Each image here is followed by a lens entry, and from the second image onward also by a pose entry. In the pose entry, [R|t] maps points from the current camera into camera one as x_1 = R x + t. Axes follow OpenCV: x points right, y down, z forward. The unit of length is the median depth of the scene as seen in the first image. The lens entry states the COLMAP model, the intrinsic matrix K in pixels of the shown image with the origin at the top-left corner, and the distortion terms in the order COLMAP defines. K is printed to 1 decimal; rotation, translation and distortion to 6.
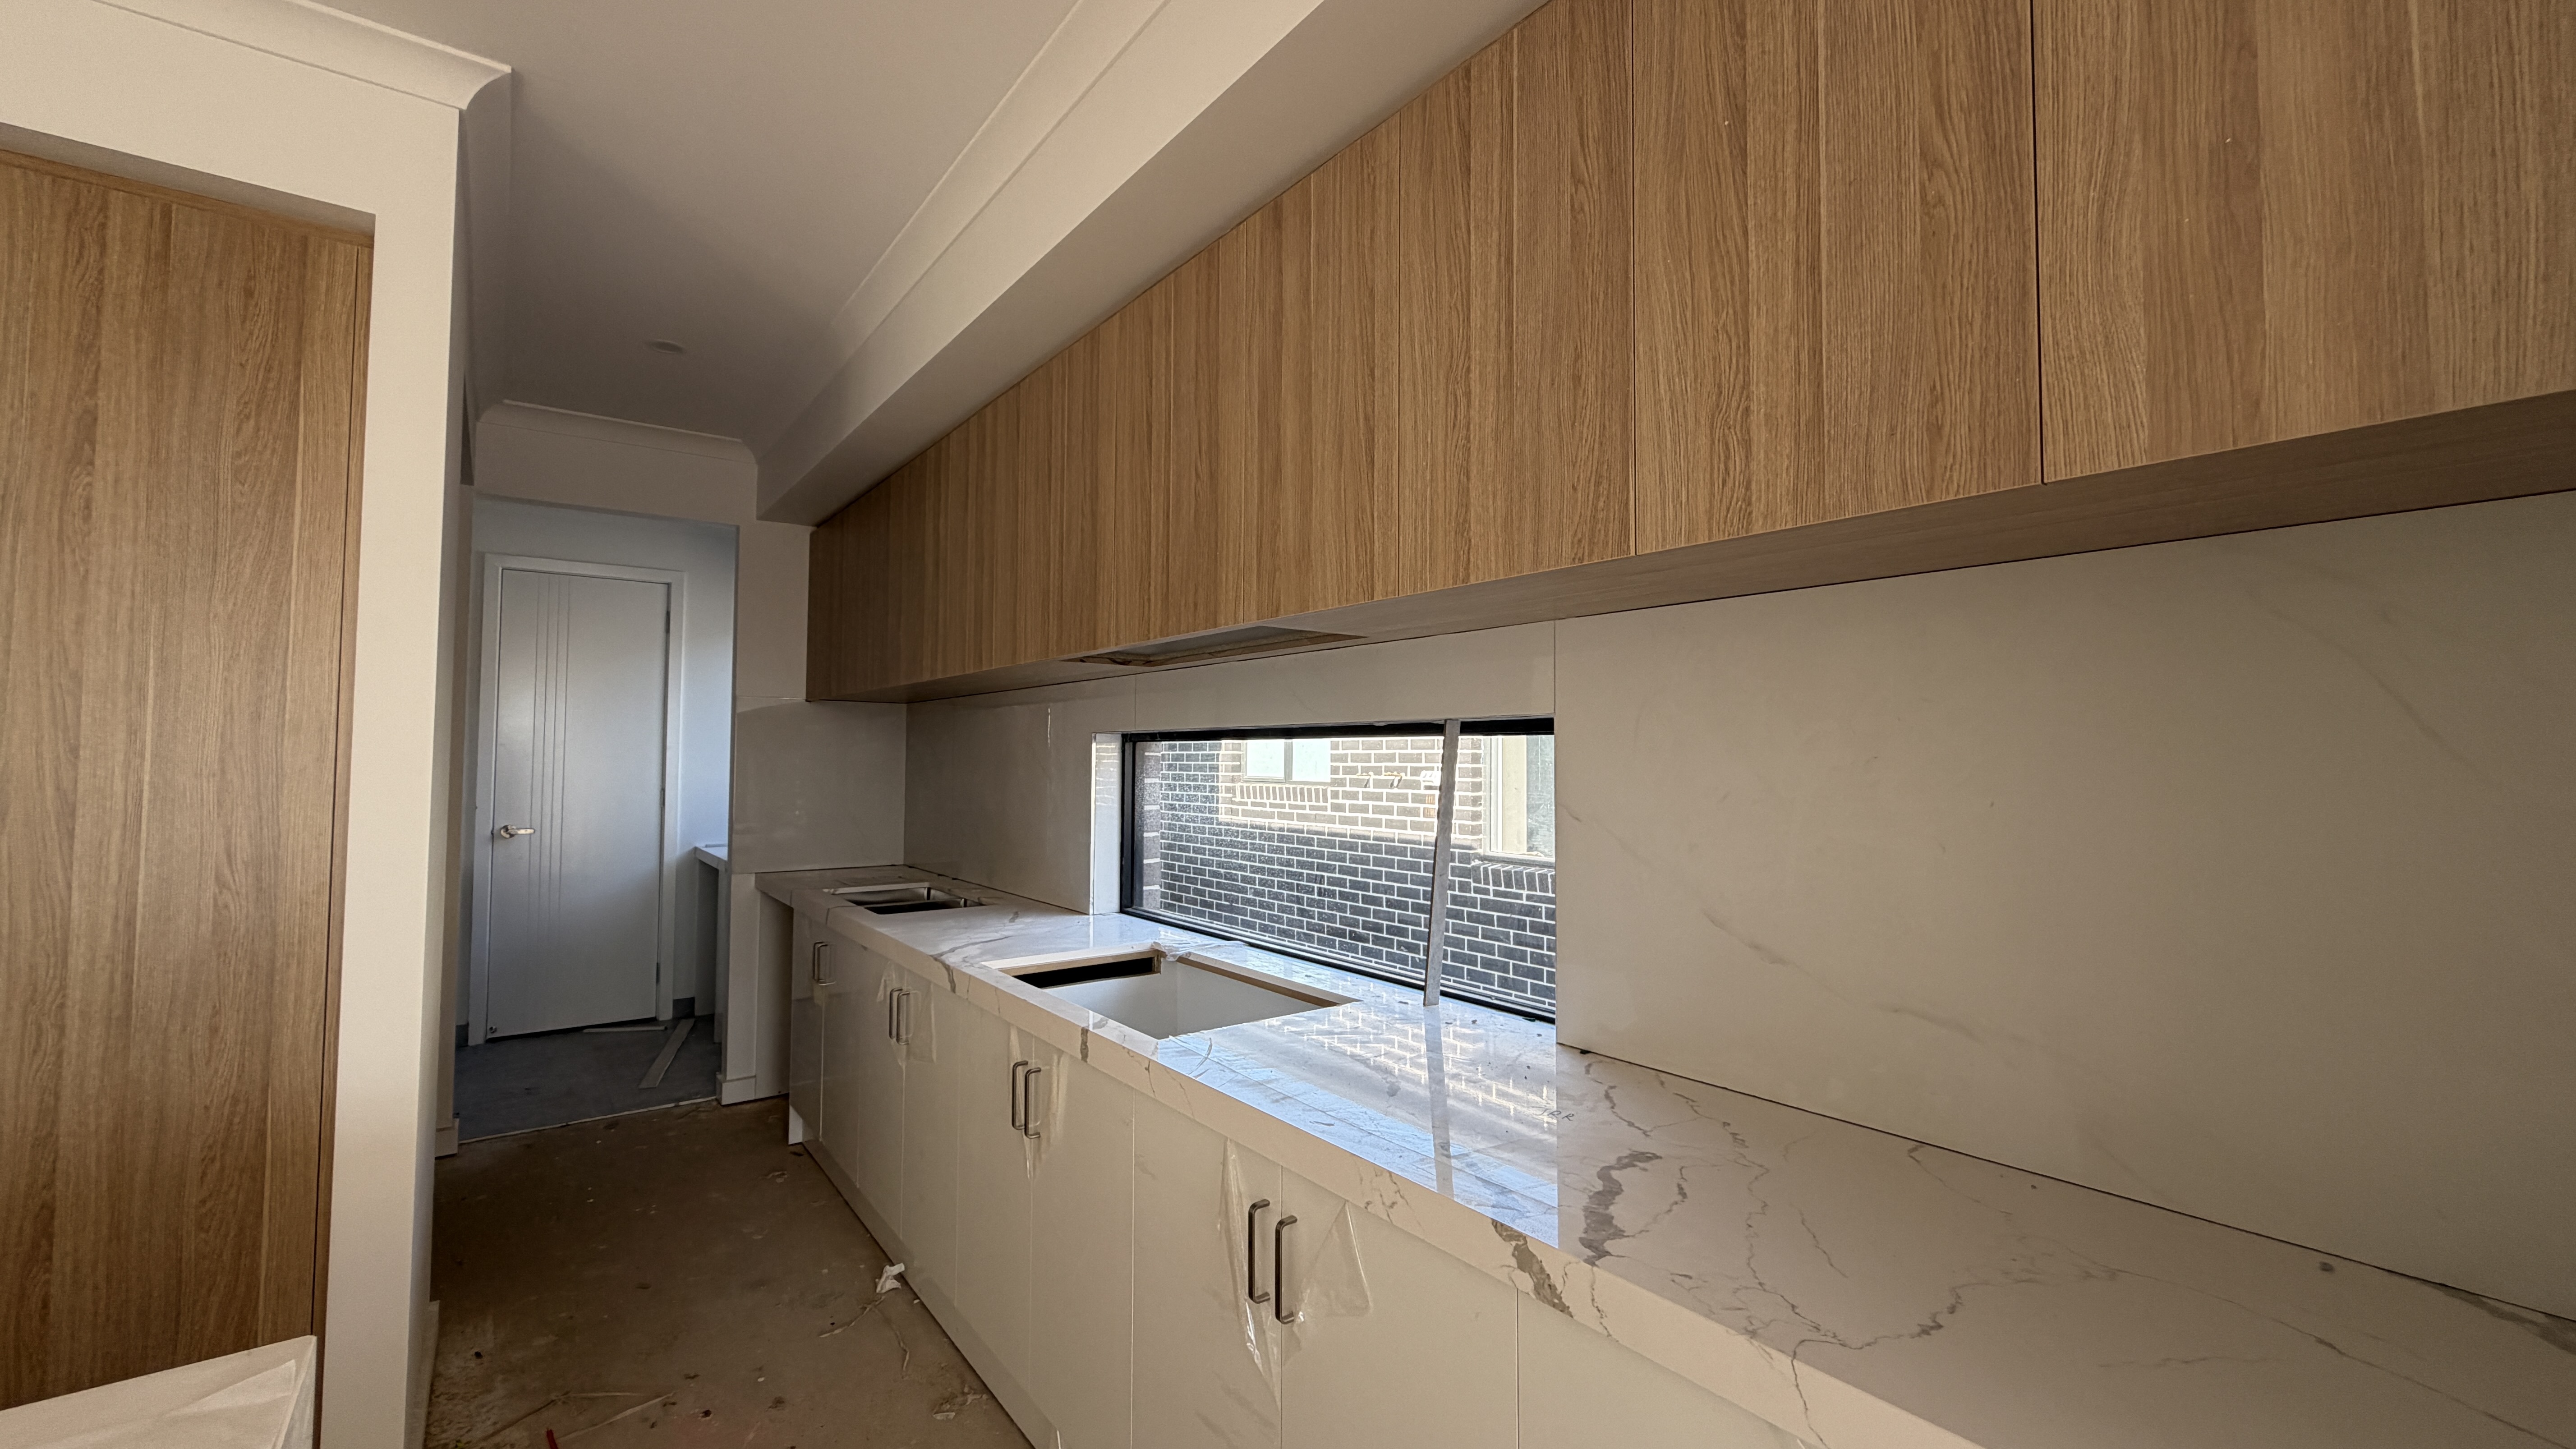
lens RADIAL K [[1028.4, 0, 1279.1], [0, 1028.4, 718.3], [0, 0, 1]] dist [-0.001991, 0.001328]
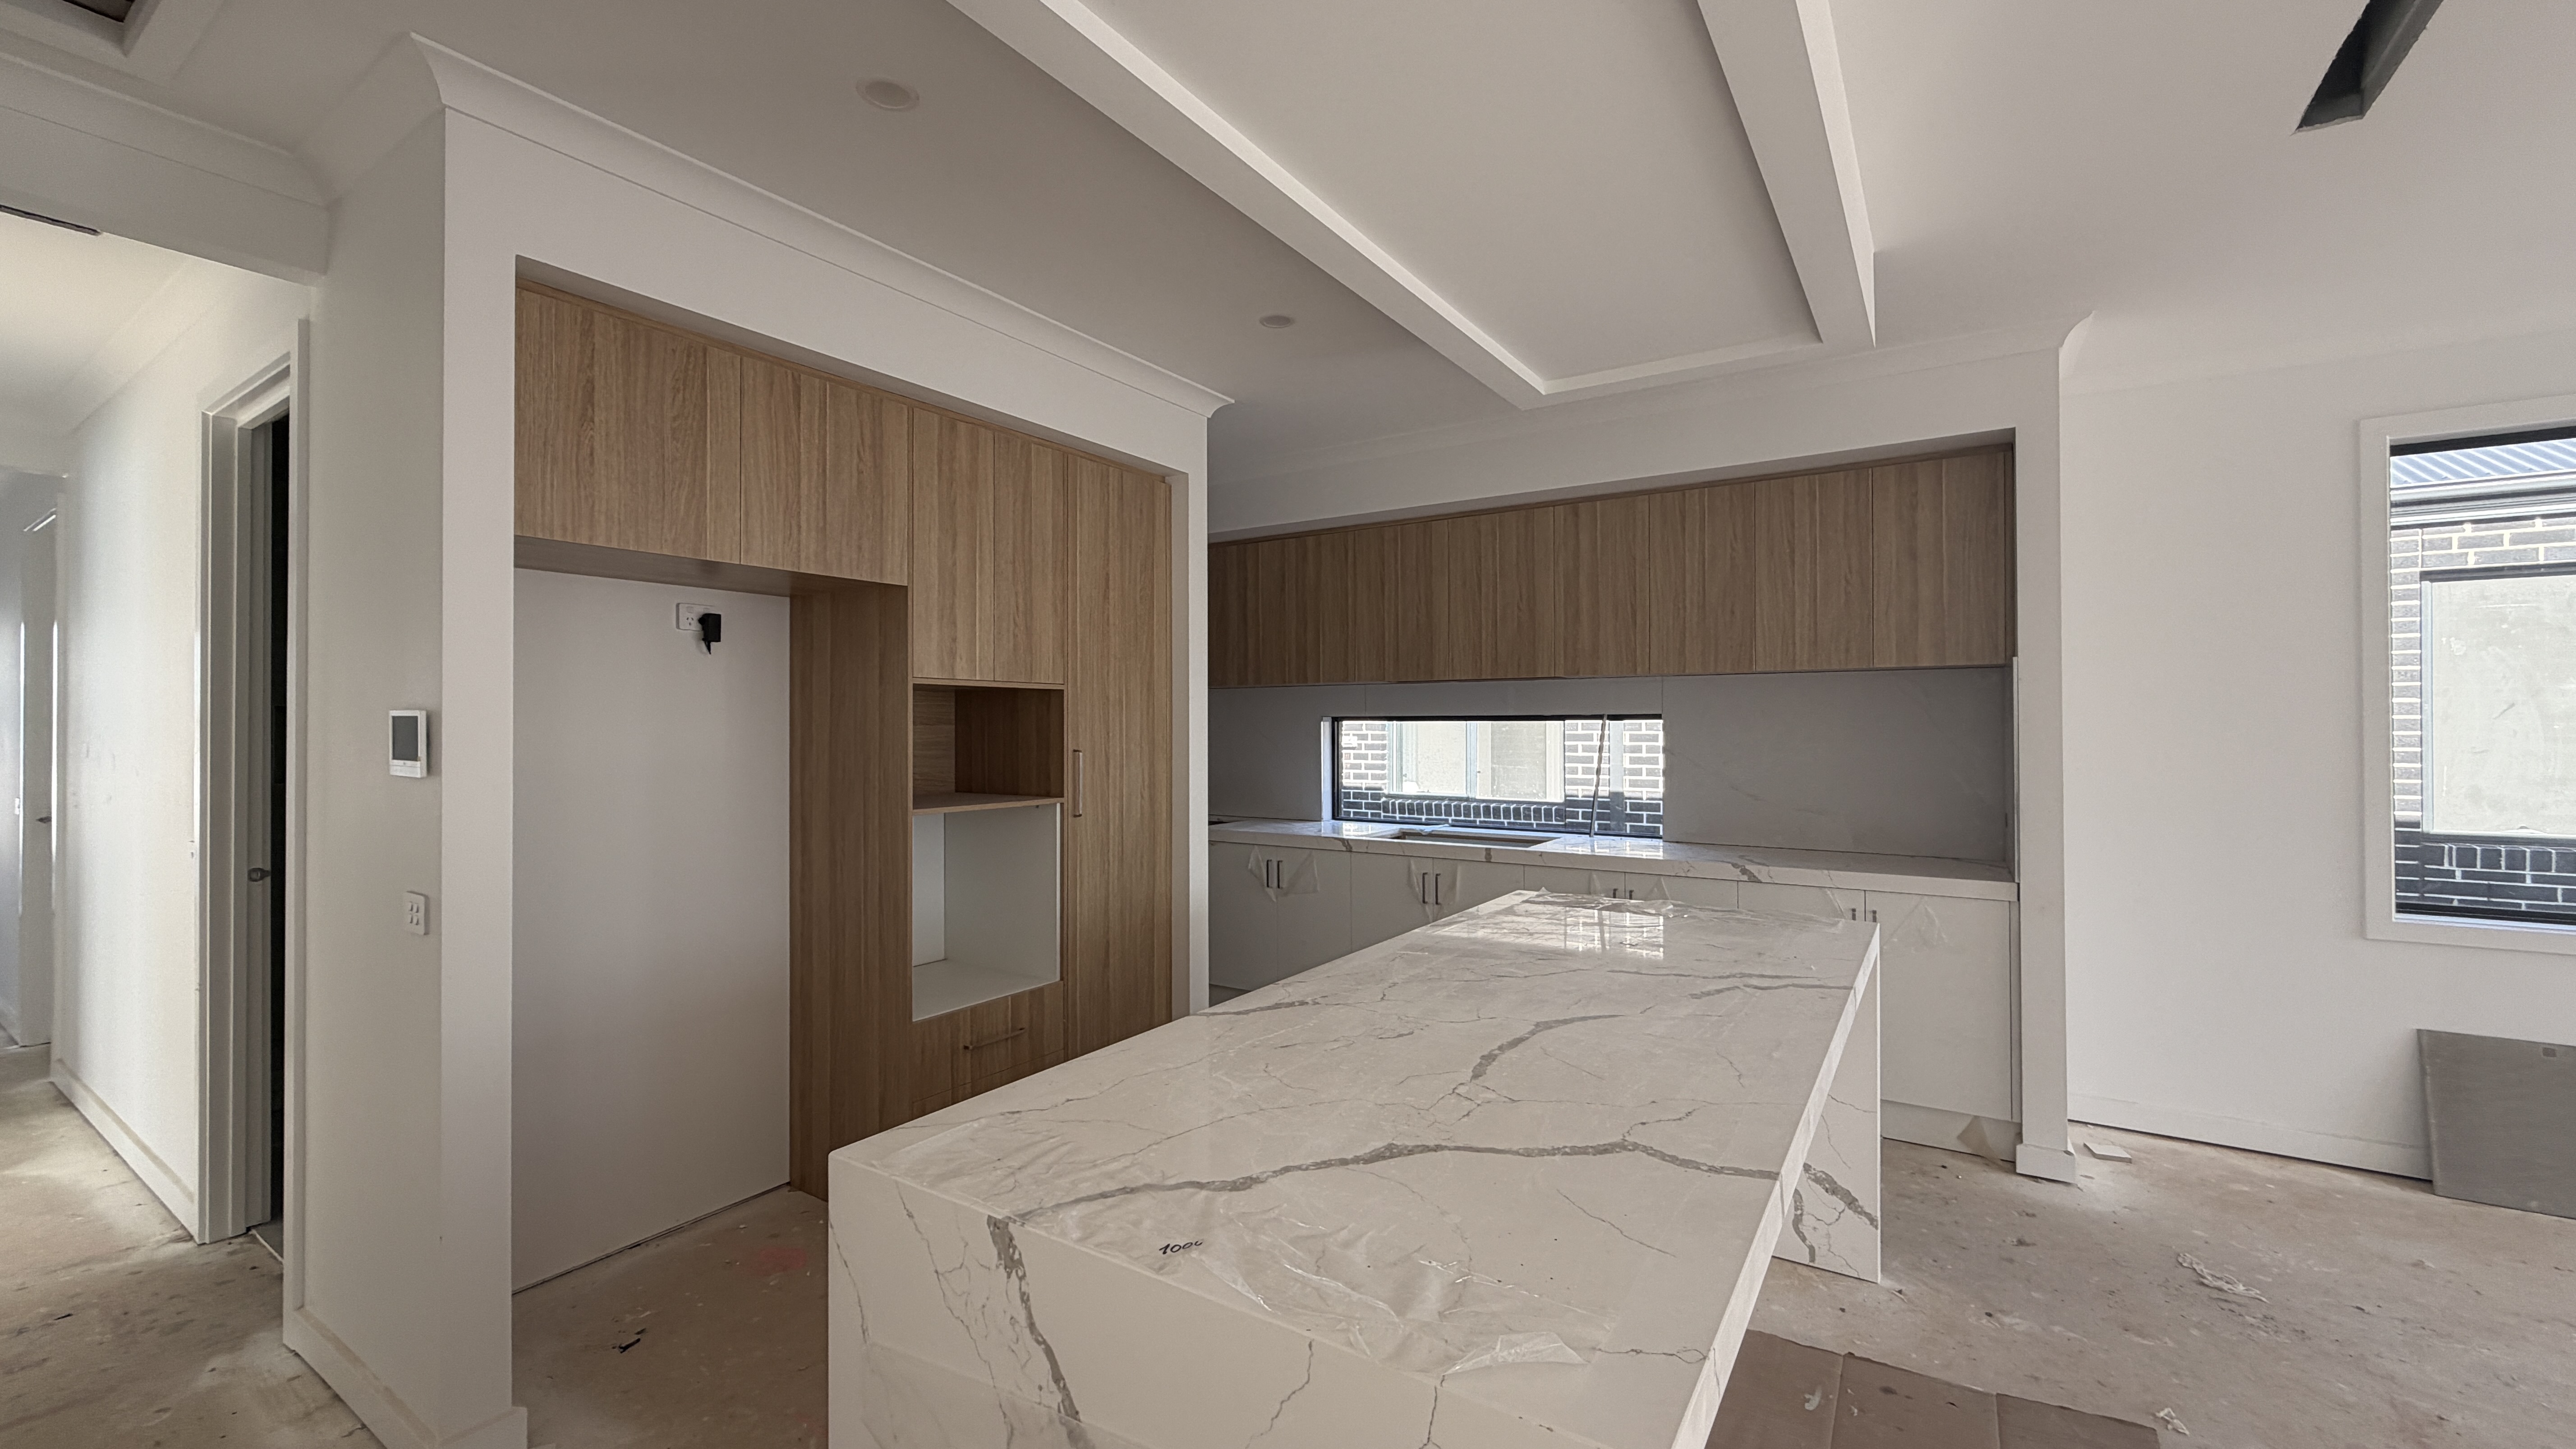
lens RADIAL K [[1028.4, 0, 1281.6], [0, 1028.4, 716.6], [0, 0, 1]] dist [-0.001991, 0.001328]
pose [[0.941679, -0.003916, 0.336490, -1.464274], [-0.006512, 0.999533, 0.029856, -0.066264], [-0.336450, -0.030306, 0.941214, -1.069738]]
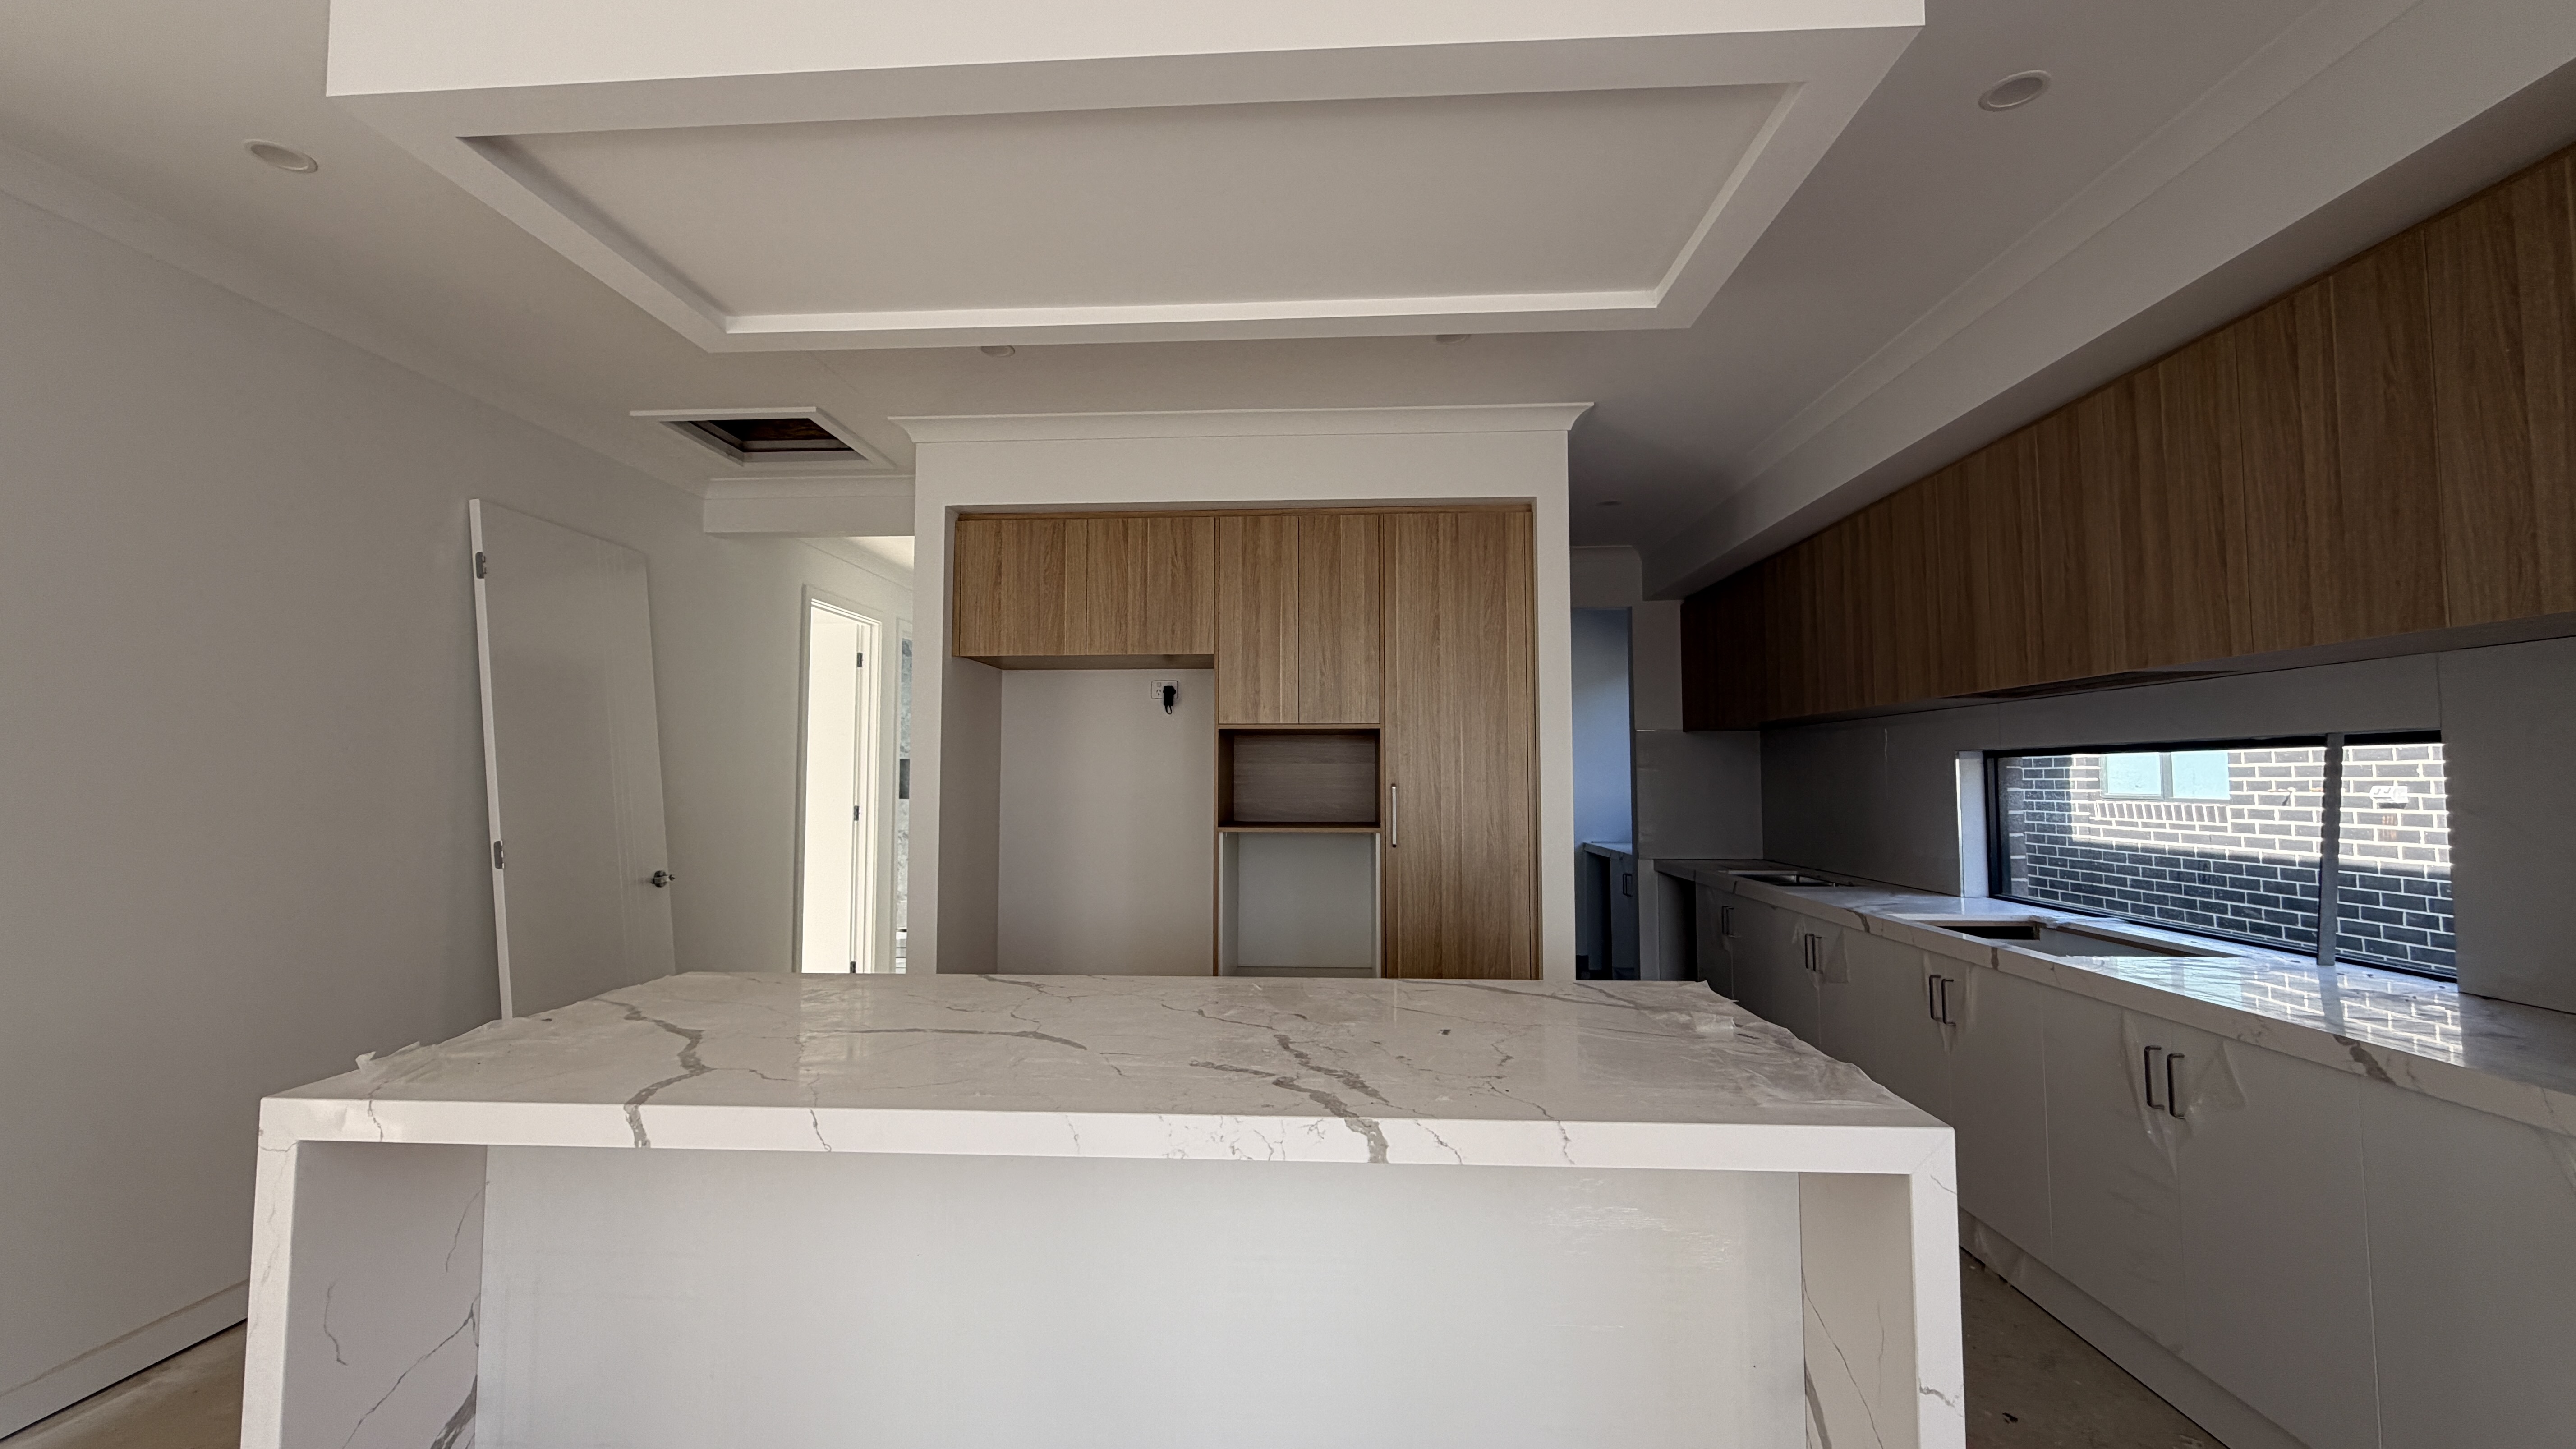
lens RADIAL K [[1028.4, 0, 1282.6], [0, 1028.4, 716.9], [0, 0, 1]] dist [-0.001991, 0.001328]
pose [[0.763525, -0.043417, -0.644317, -0.000513], [0.029282, 0.999039, -0.032620, -0.017641], [0.645114, 0.006039, 0.764062, -0.855448]]
